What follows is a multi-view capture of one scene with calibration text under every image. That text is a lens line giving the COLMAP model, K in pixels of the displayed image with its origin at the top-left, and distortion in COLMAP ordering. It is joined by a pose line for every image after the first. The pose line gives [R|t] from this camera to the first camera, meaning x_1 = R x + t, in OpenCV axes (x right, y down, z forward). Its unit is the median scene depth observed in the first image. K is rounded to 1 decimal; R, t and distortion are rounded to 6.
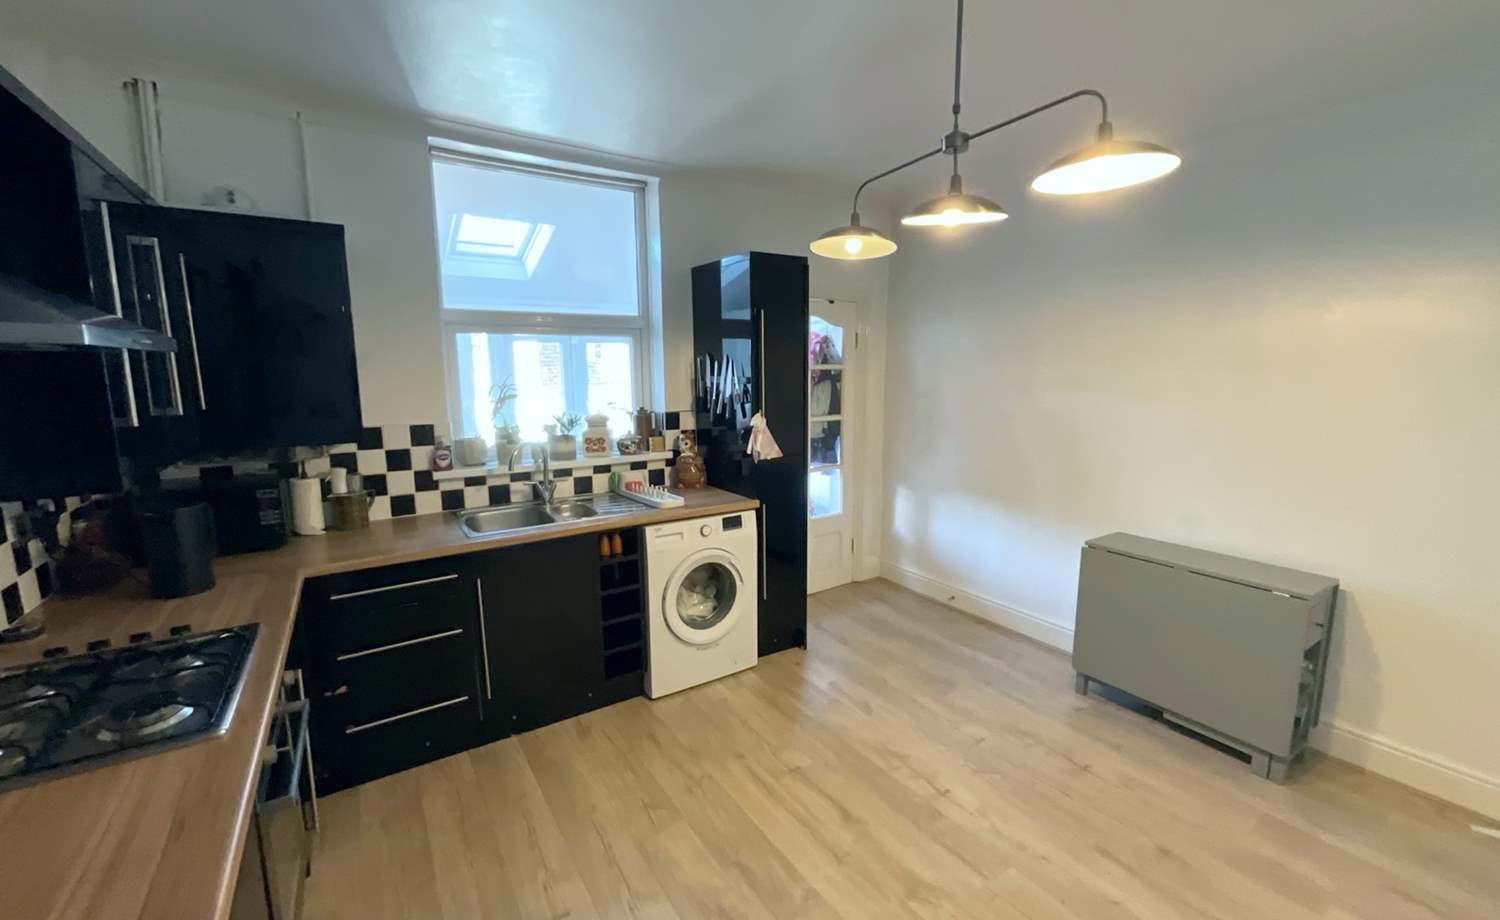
lens RADIAL K [[610.3, 0, 750.0], [0, 610.3, 460.0], [0, 0, 1]] dist [-0.000885, -0.000180]
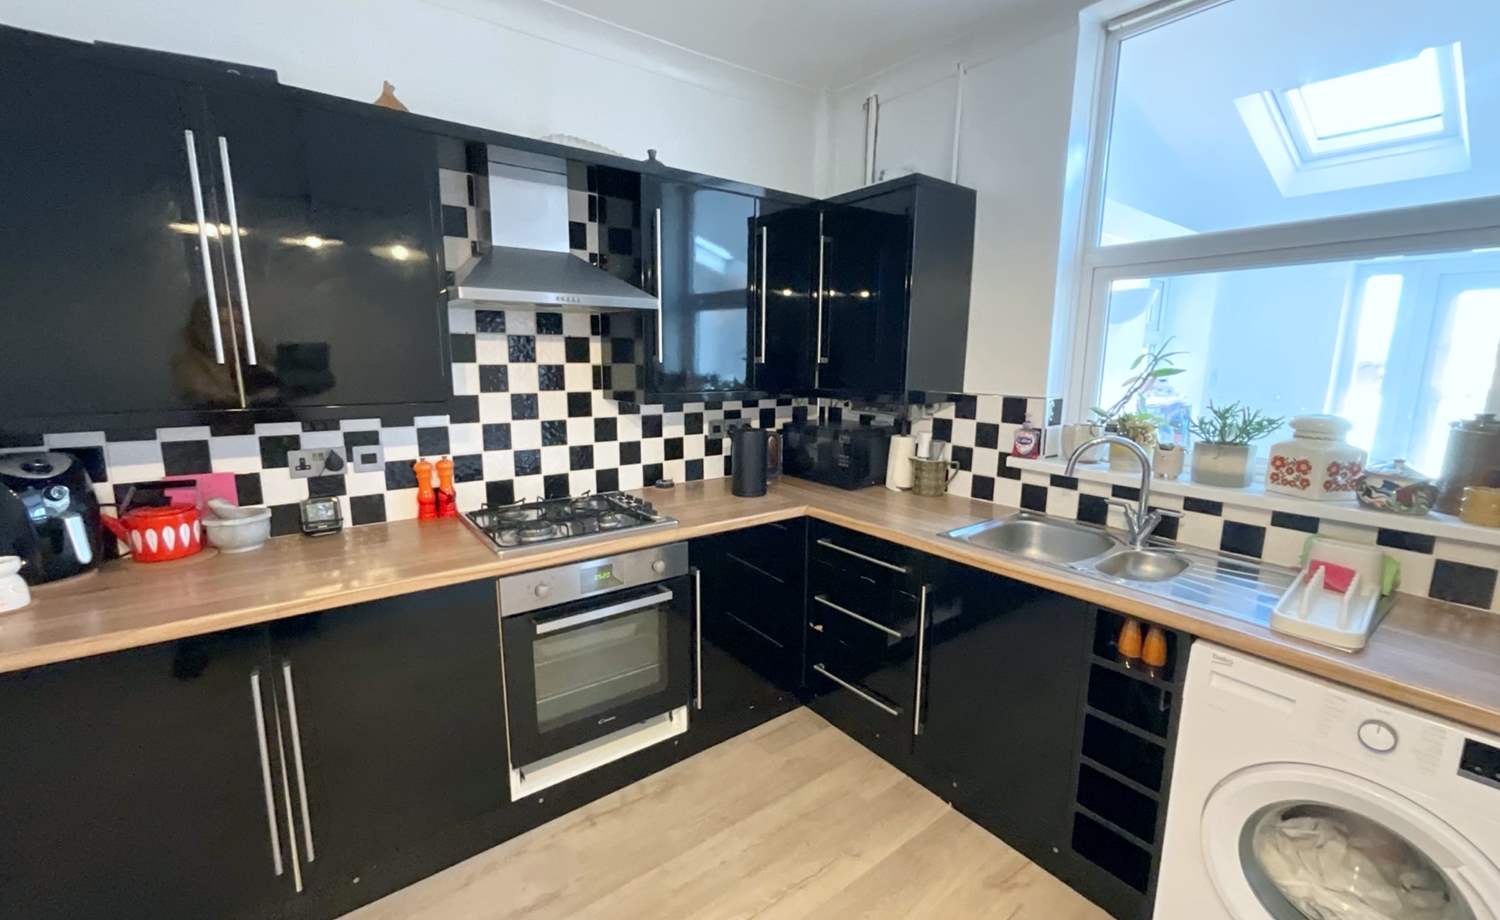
lens RADIAL K [[609.6, 0, 751.3], [0, 609.6, 462.0], [0, 0, 1]] dist [-0.000711, 0.000187]
pose [[0.064619, 0.178490, -0.981818, 0.251103], [-0.161167, 0.972824, 0.166247, -0.051406], [0.984809, 0.147494, 0.091630, 0.573600]]
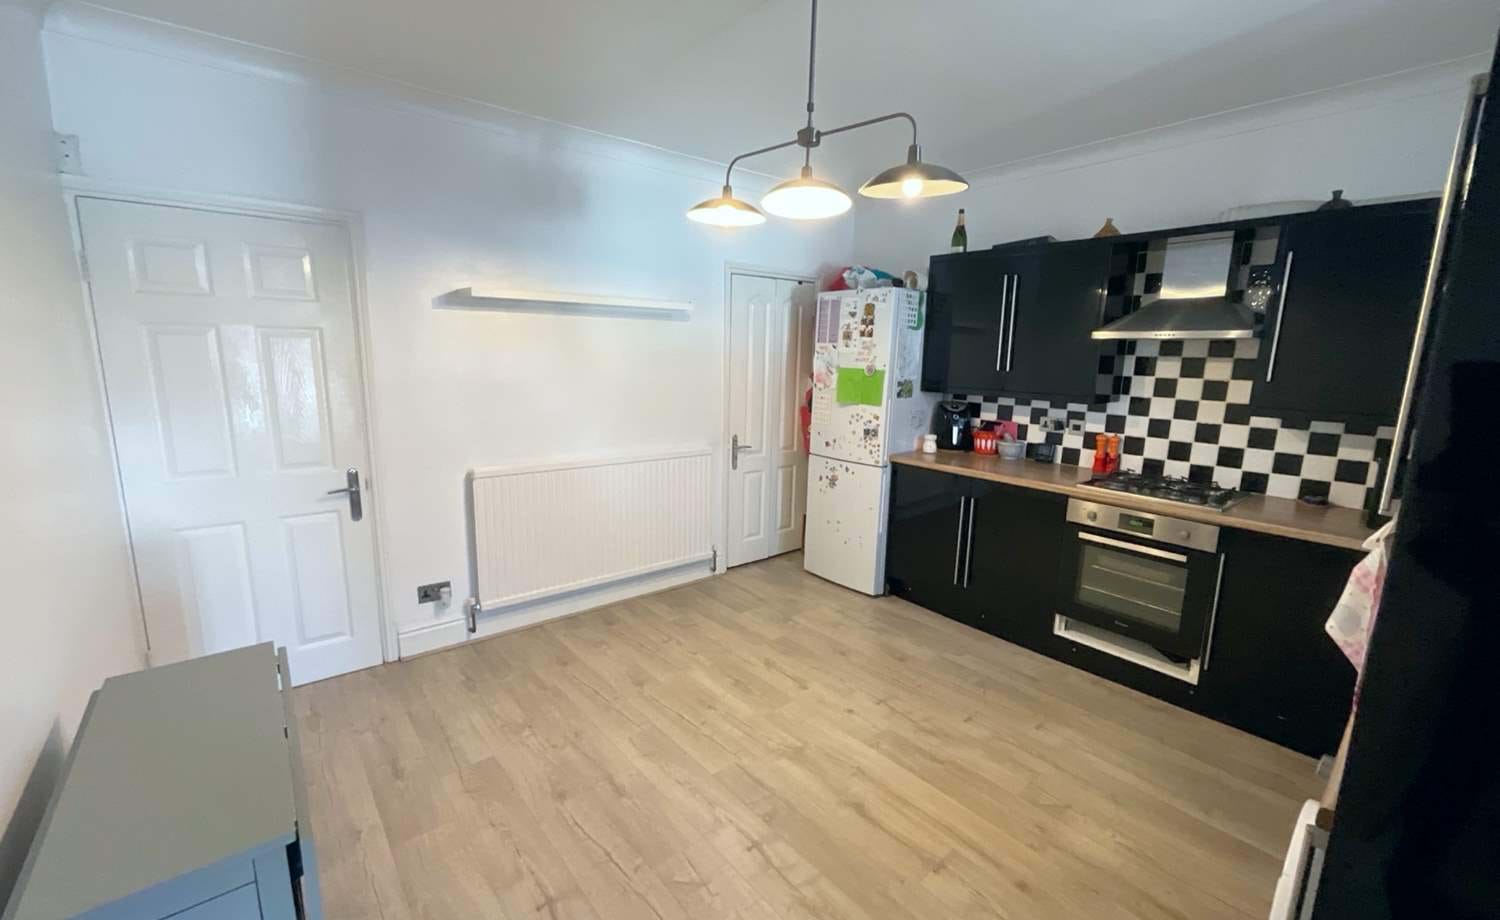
lens RADIAL K [[610.3, 0, 750.0], [0, 610.3, 460.0], [0, 0, 1]] dist [-0.000885, -0.000180]
pose [[-0.992044, 0.007180, -0.125687, 0.339808], [-0.034710, 0.944074, 0.327902, -0.184387], [0.121013, 0.329655, -0.936314, 1.287879]]
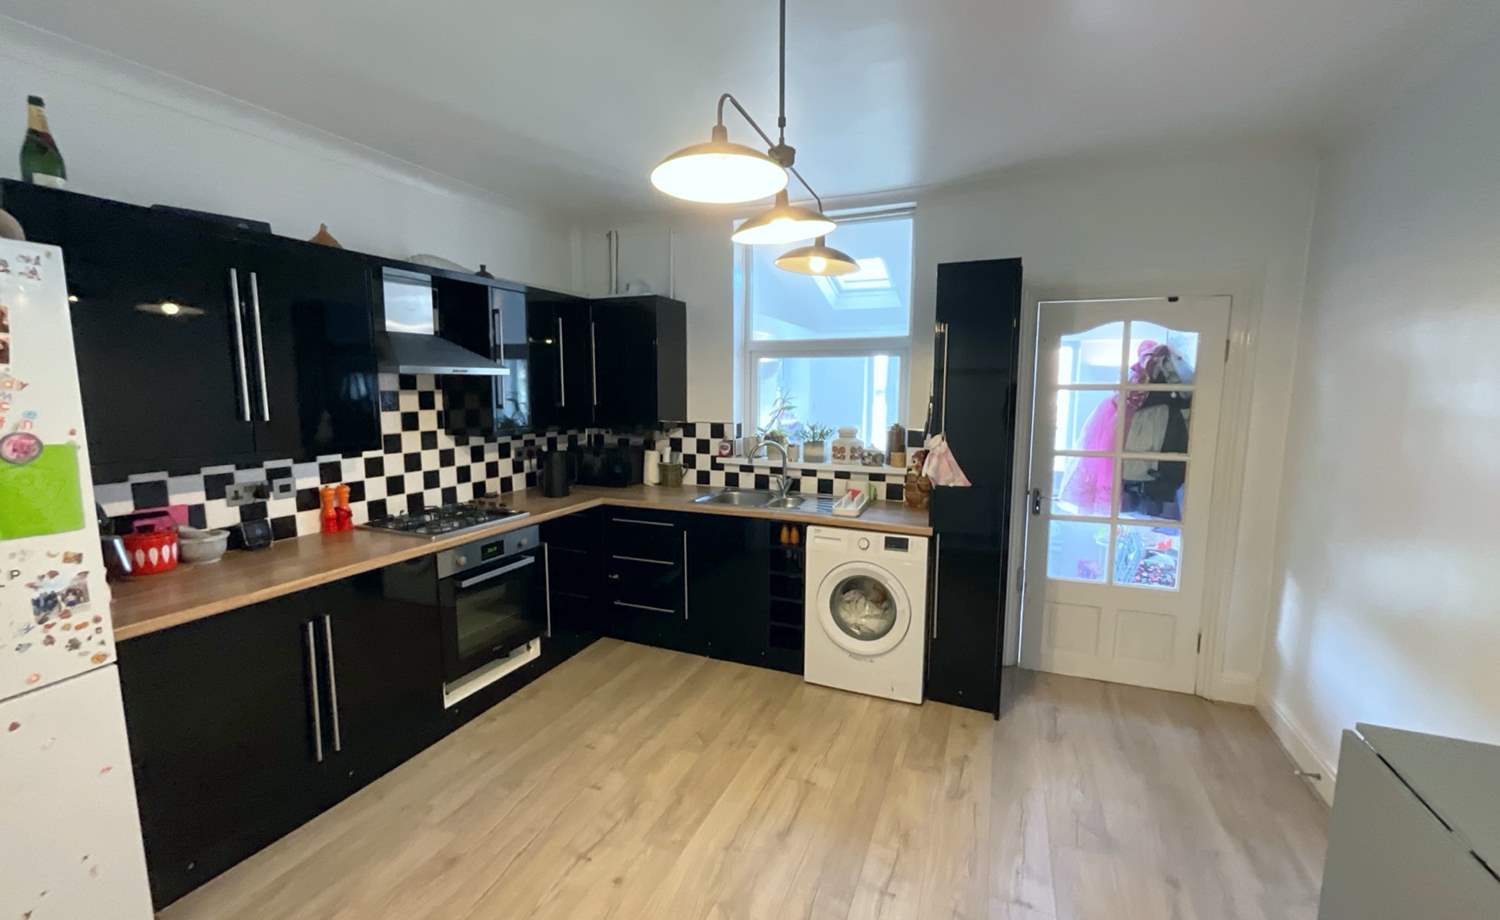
lens RADIAL K [[609.6, 0, 751.3], [0, 609.6, 462.0], [0, 0, 1]] dist [-0.000711, 0.000187]
pose [[0.557375, 0.112196, -0.822645, 0.667856], [-0.133982, 0.989996, 0.044241, -0.041252], [0.819379, 0.085560, 0.566831, 0.259827]]
